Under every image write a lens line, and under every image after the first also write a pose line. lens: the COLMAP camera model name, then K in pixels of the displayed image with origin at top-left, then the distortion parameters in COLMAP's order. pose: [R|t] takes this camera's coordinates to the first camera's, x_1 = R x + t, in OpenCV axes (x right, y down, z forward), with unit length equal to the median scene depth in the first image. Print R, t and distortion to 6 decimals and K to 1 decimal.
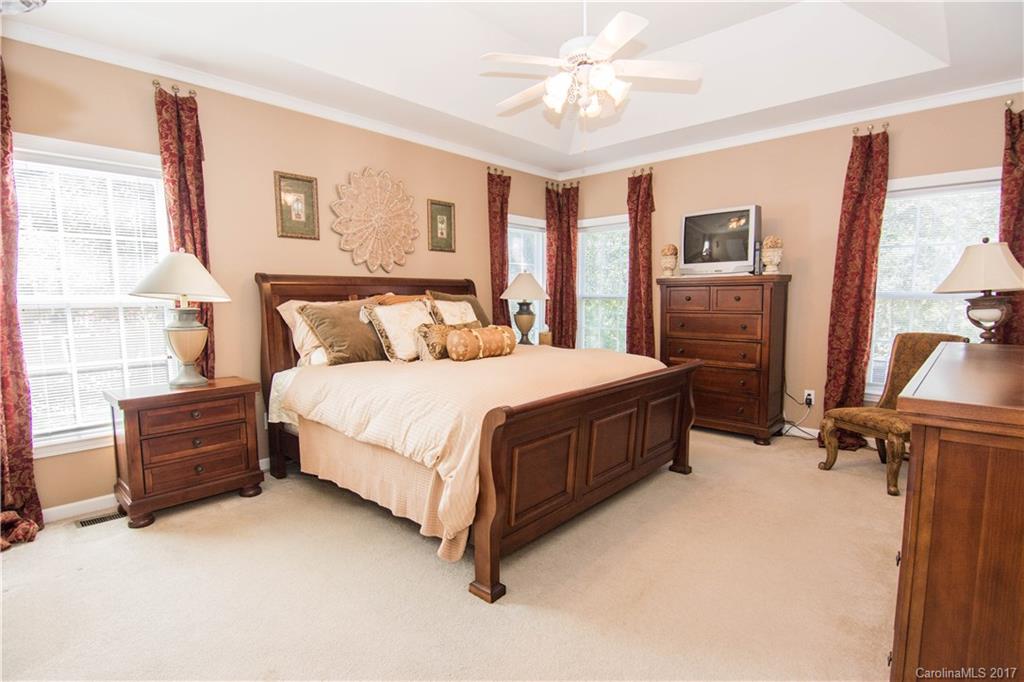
lens RADIAL K [[500.9, 0, 513.4], [0, 500.9, 344.8], [0, 0, 1]] dist [0.000513, -0.015059]
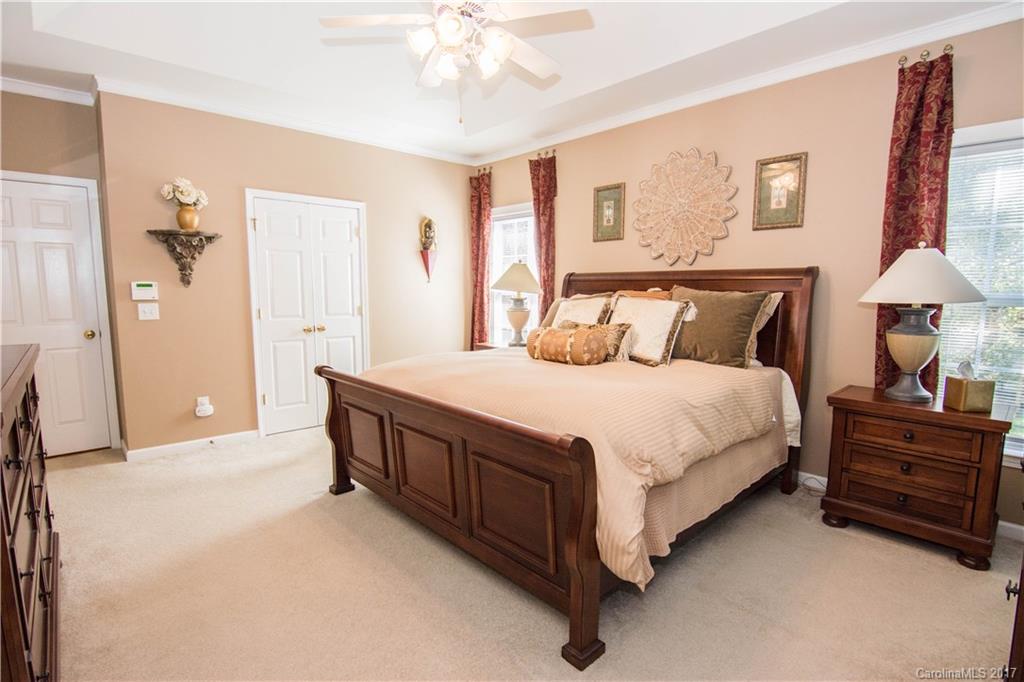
lens RADIAL K [[500.9, 0, 513.4], [0, 500.9, 344.8], [0, 0, 1]] dist [0.000513, -0.015059]
pose [[-0.087205, 0.110204, -0.990076, 0.757526], [-0.108123, 0.986944, 0.119379, -0.089656], [0.990305, 0.117461, -0.074151, 0.897266]]
